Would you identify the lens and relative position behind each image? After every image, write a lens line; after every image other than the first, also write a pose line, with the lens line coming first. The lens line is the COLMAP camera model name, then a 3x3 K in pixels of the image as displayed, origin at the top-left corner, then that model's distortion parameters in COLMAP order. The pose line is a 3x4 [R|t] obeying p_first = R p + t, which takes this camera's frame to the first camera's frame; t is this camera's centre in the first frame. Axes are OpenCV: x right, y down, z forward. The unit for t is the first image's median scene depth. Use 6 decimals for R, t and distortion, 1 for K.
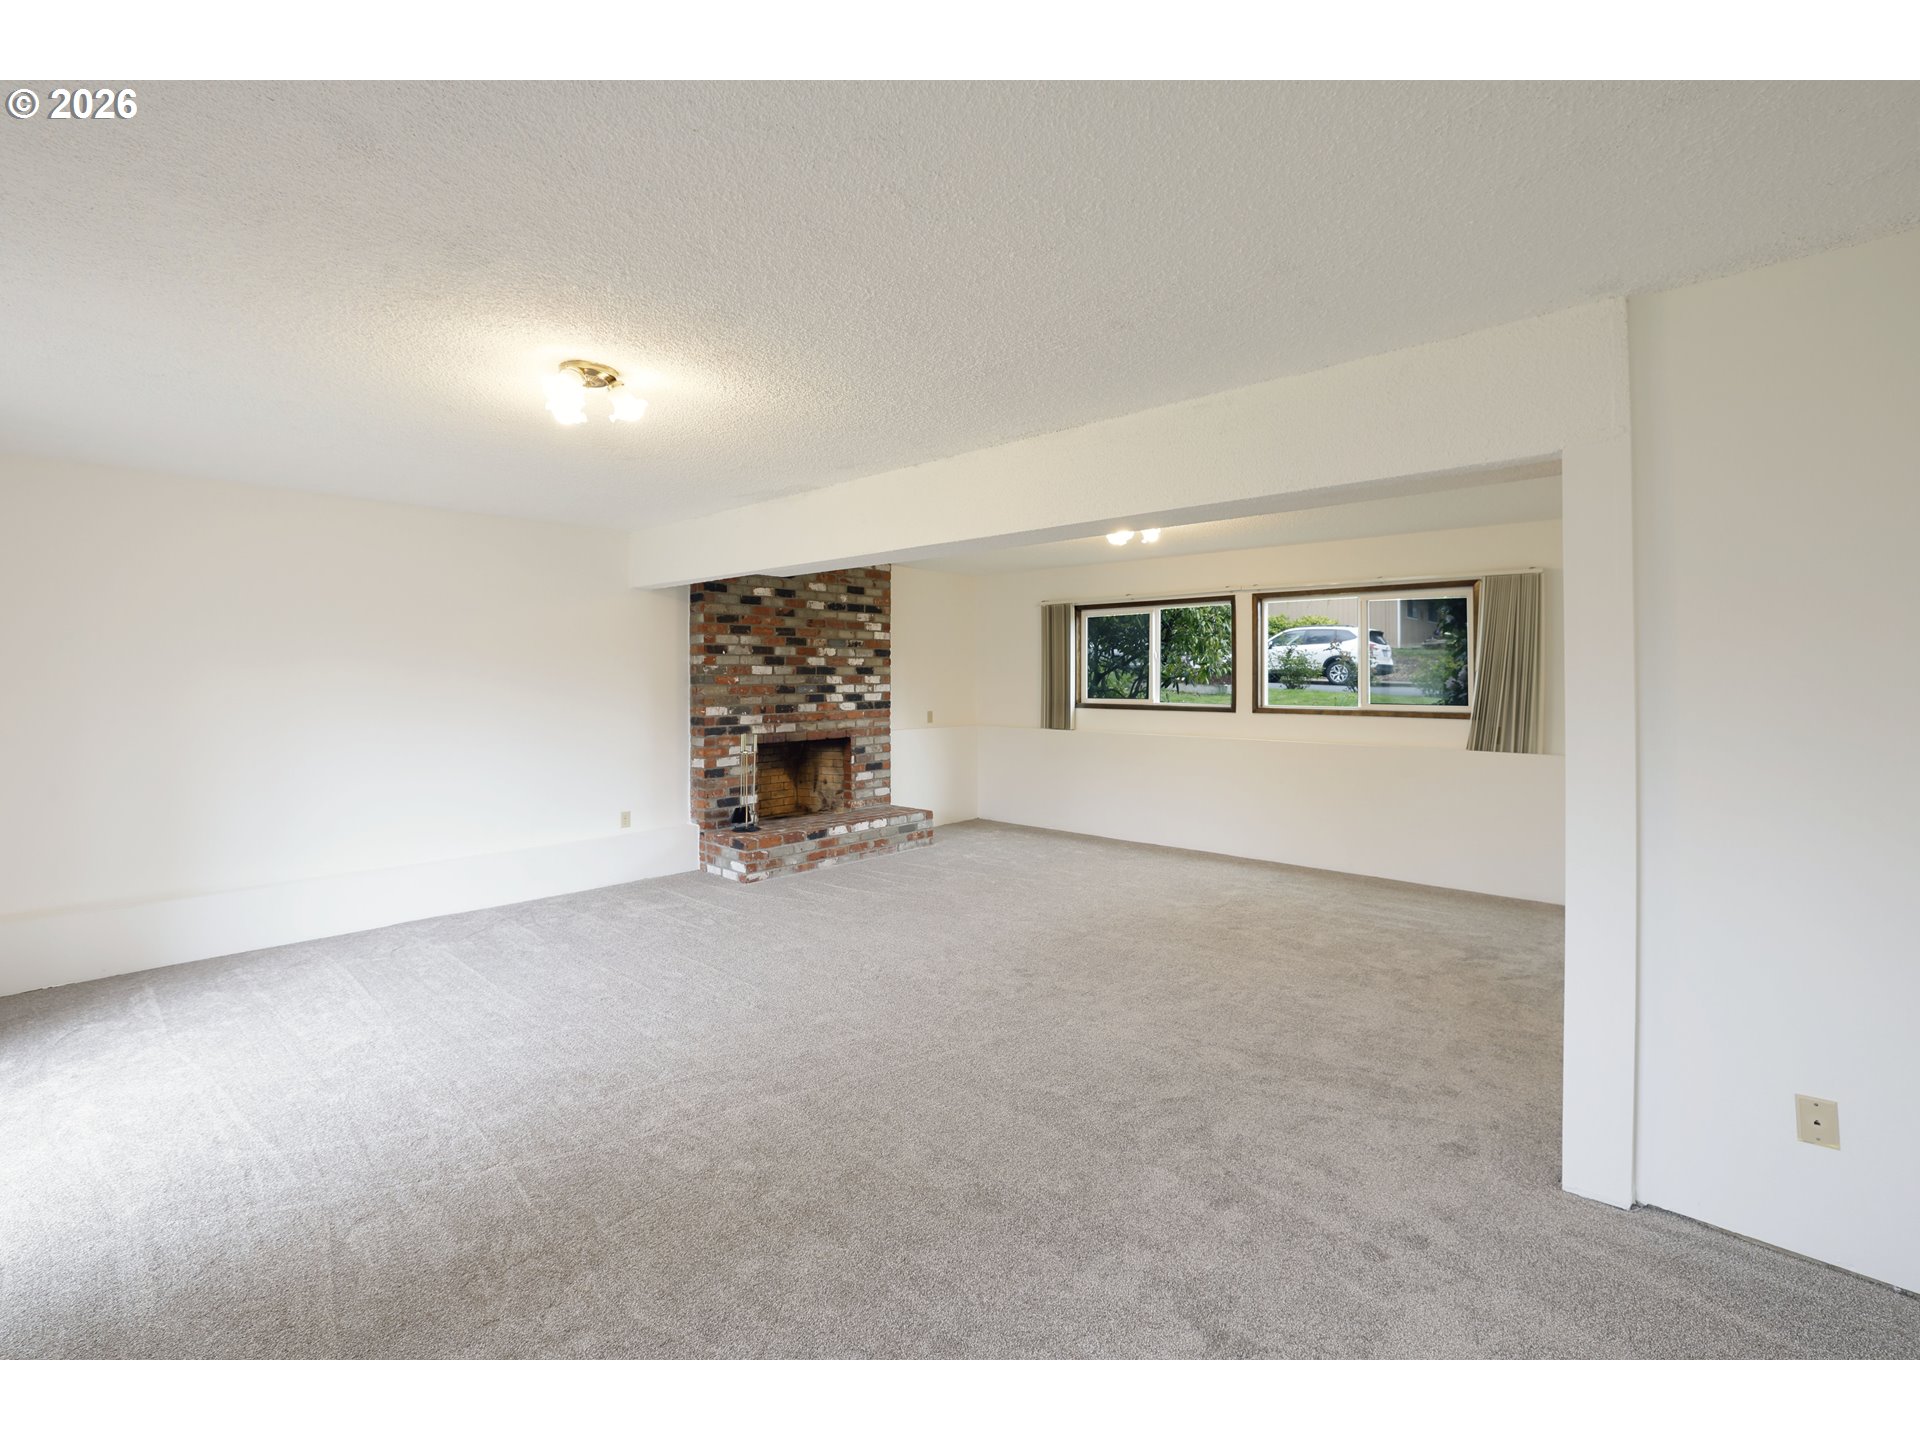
lens RADIAL K [[859.1, 0, 968.1], [0, 859.1, 678.5], [0, 0, 1]] dist [-0.055375, 0.019933]
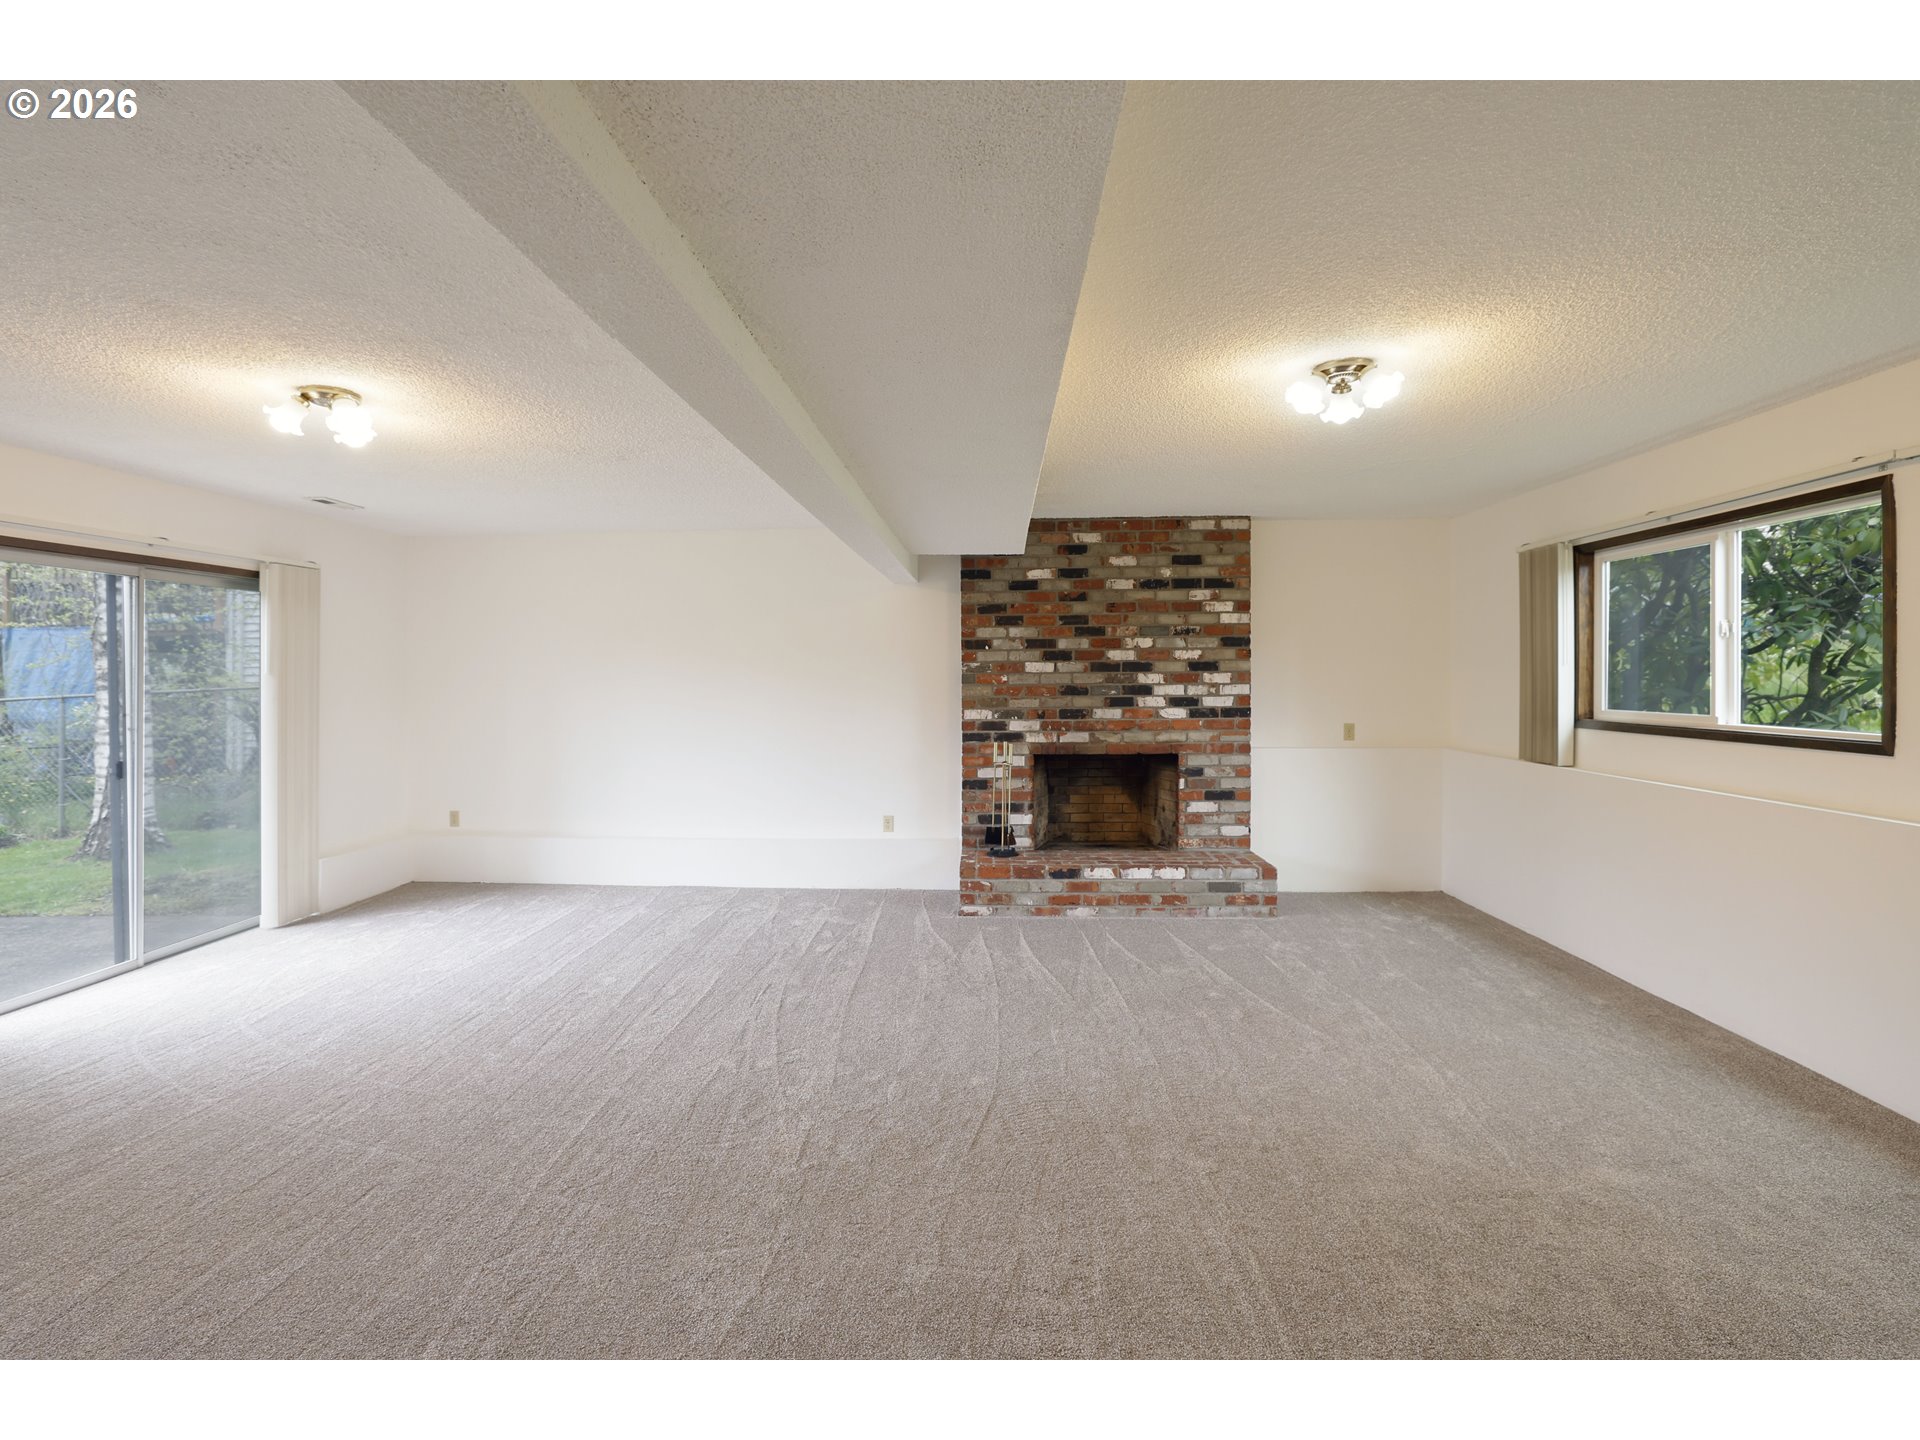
lens RADIAL K [[859.1, 0, 968.1], [0, 859.1, 678.5], [0, 0, 1]] dist [-0.055375, 0.019933]
pose [[0.620242, -0.001020, -0.784410, 0.353938], [0.003706, 0.999992, 0.001629, -0.000357], [0.784402, -0.003917, 0.620241, 0.396081]]
